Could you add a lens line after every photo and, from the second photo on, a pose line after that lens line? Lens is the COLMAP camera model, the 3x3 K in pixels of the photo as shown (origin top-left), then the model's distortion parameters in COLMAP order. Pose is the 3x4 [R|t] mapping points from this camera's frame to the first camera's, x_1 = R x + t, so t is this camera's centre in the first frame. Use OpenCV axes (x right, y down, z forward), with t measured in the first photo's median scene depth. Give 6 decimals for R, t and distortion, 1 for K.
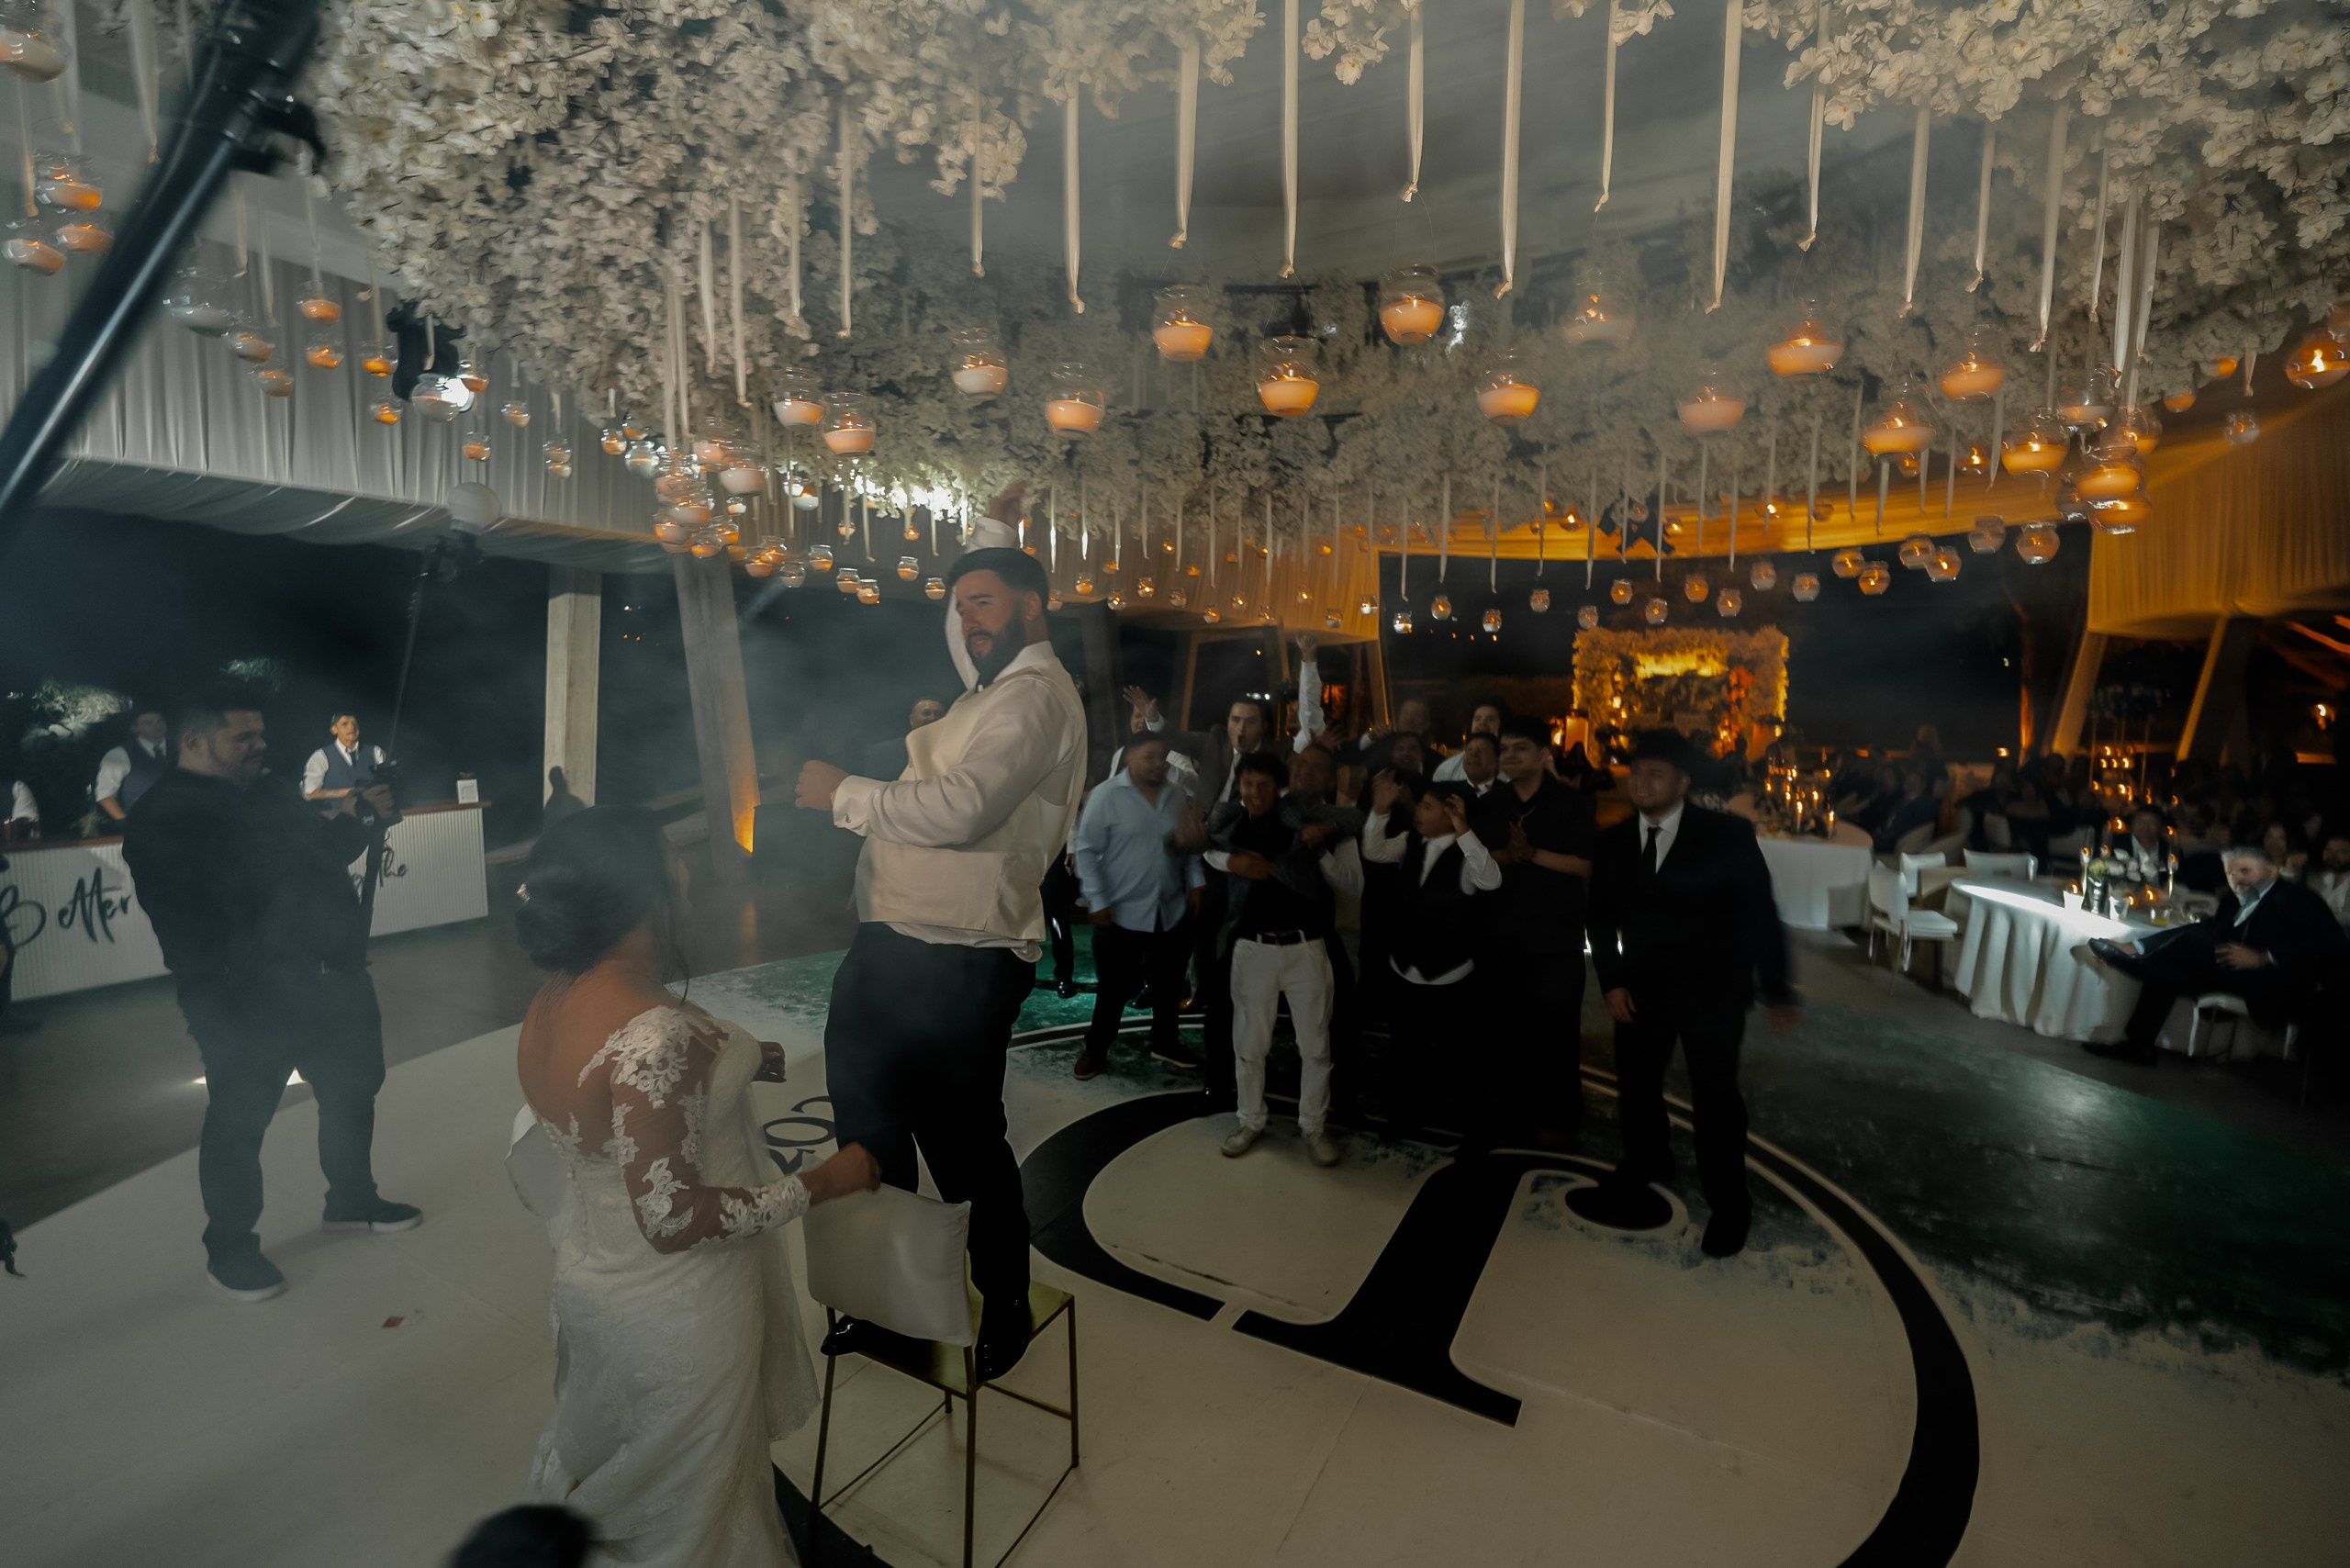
lens RADIAL K [[1018.5, 0, 1179.3], [0, 1018.5, 780.9], [0, 0, 1]] dist [-0.012197, 0.002281]
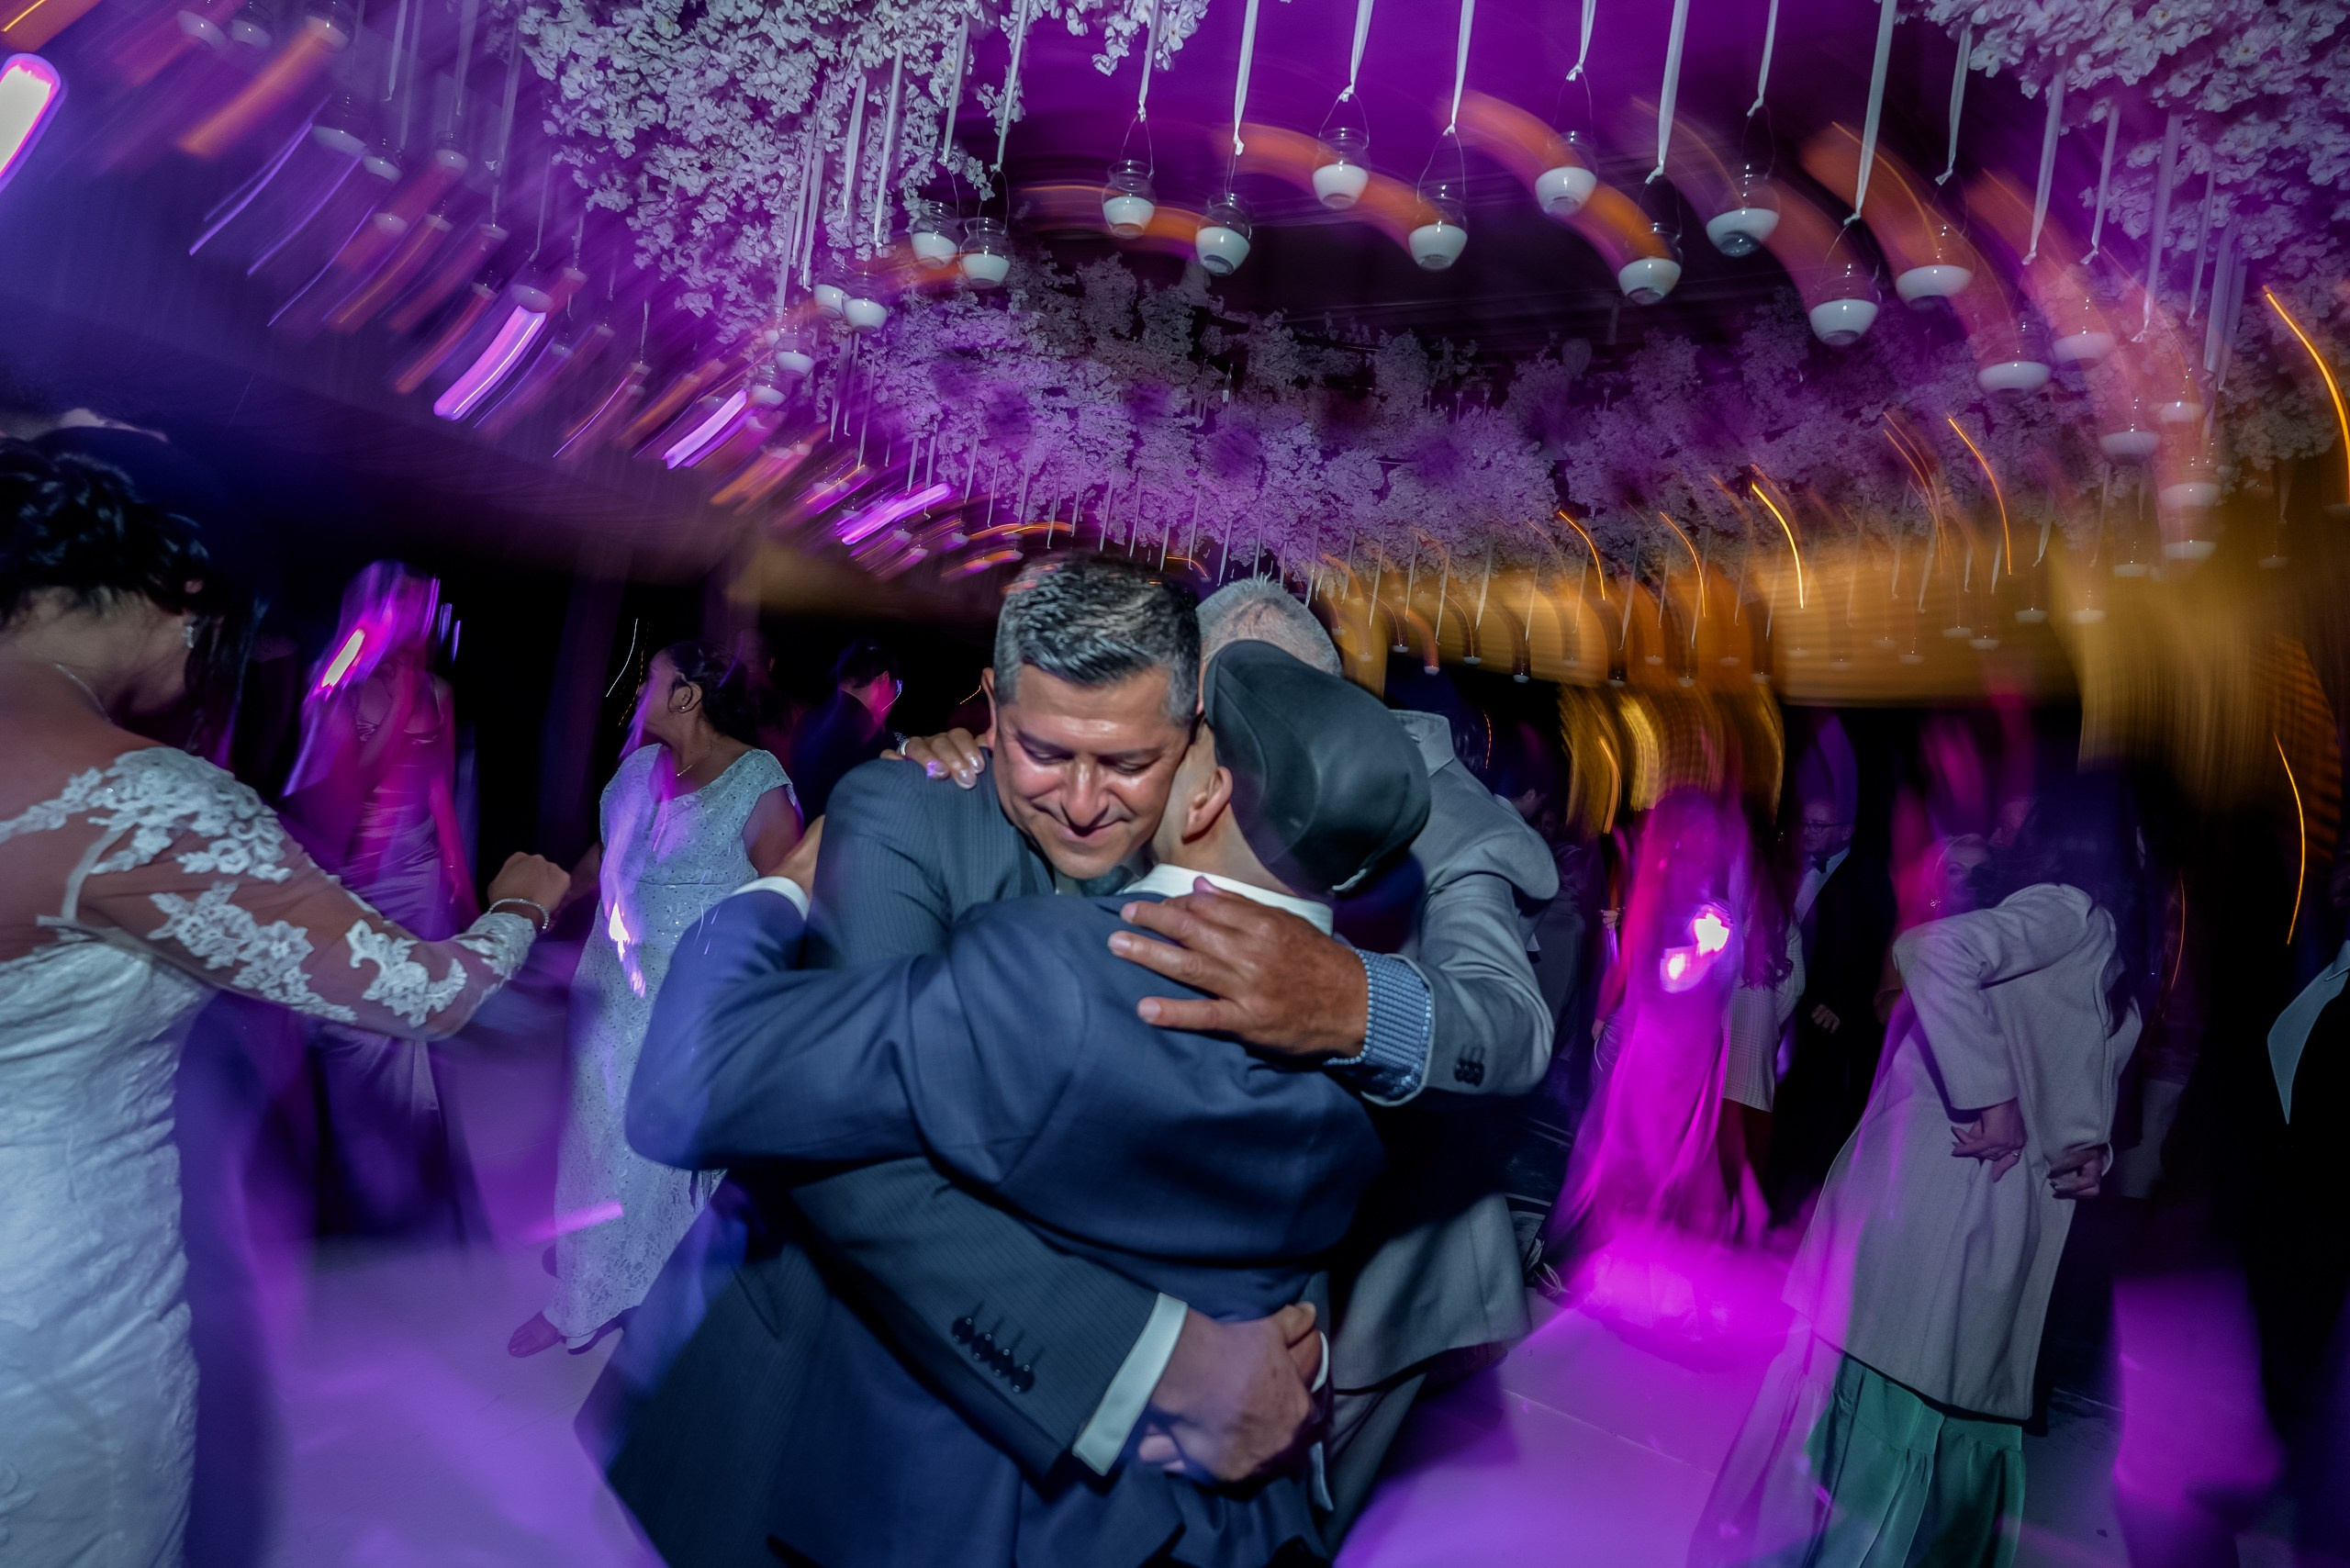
lens RADIAL K [[1018.5, 0, 1181.2], [0, 1018.5, 776.6], [0, 0, 1]] dist [-0.012197, 0.002281]
pose [[0.990717, 0.135548, 0.010351, -0.024222], [-0.134114, 0.986998, -0.088591, 0.078764], [-0.022224, 0.086380, 0.996014, 0.010086]]
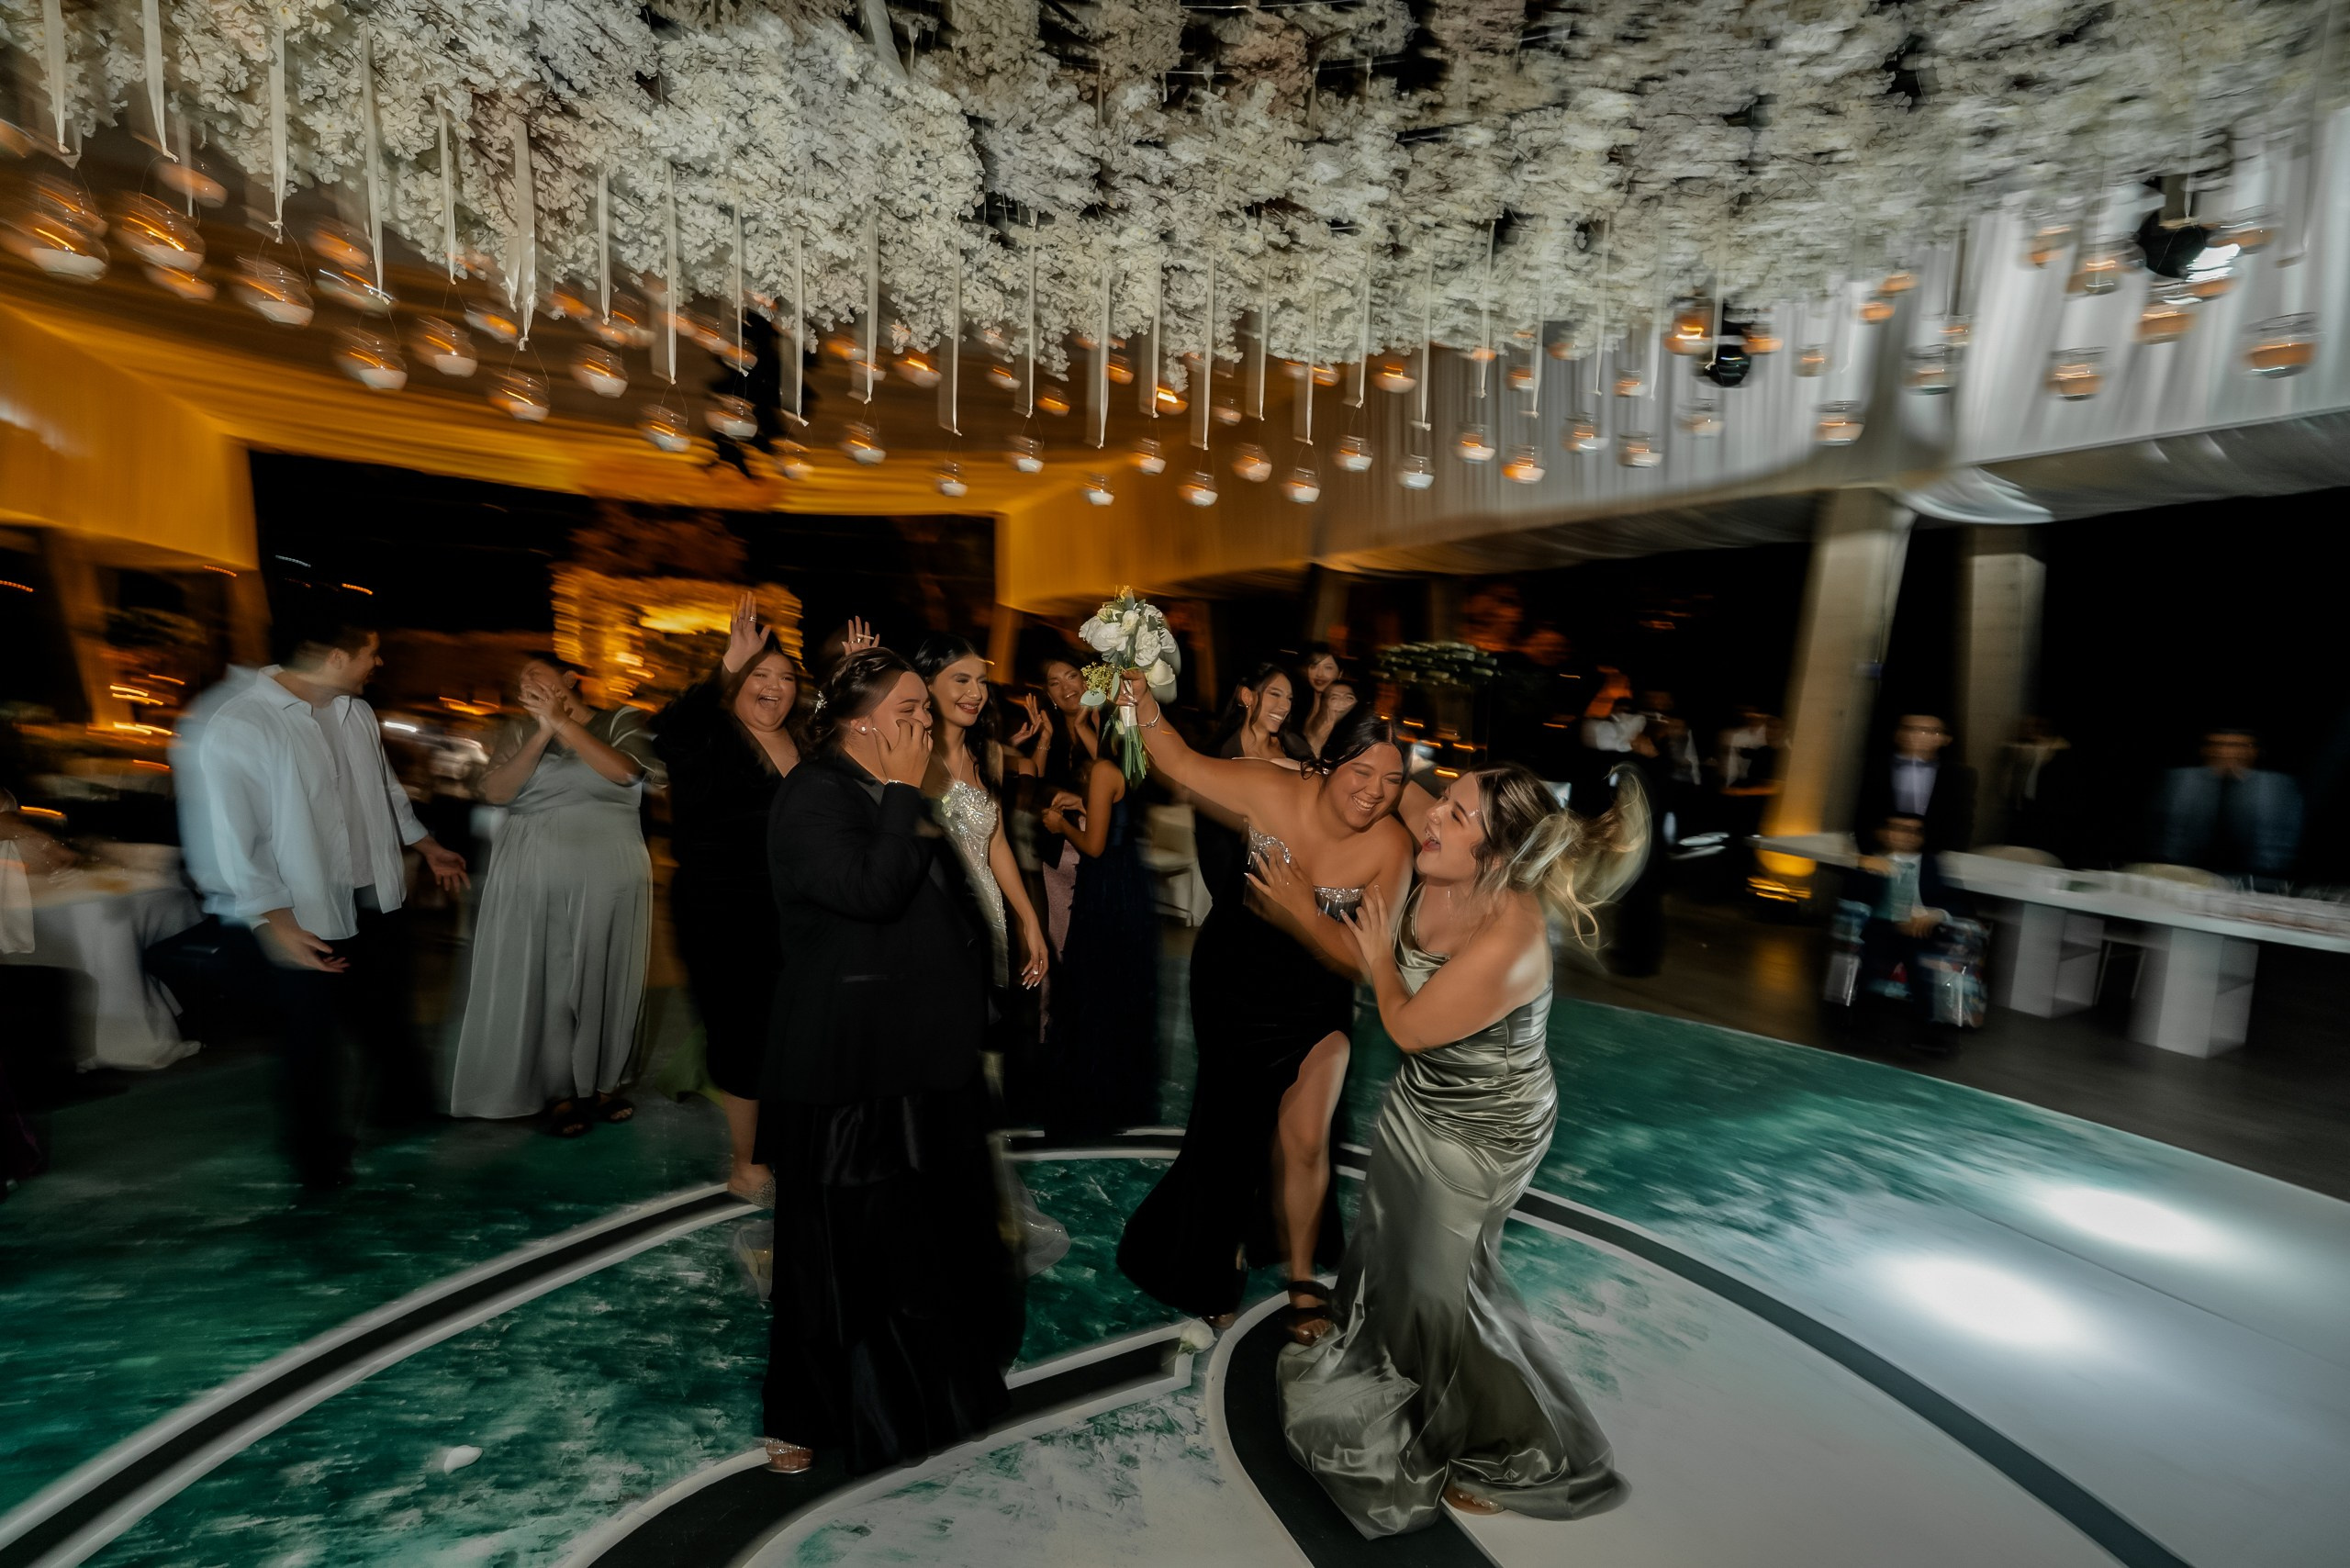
lens RADIAL K [[1018.5, 0, 1174.5], [0, 1018.5, 777.3], [0, 0, 1]] dist [-0.012197, 0.002281]
pose [[0.567026, -0.082730, 0.819535, -0.139914], [0.057972, 0.996484, 0.060483, -0.006410], [-0.821657, 0.013215, 0.569829, 0.534950]]
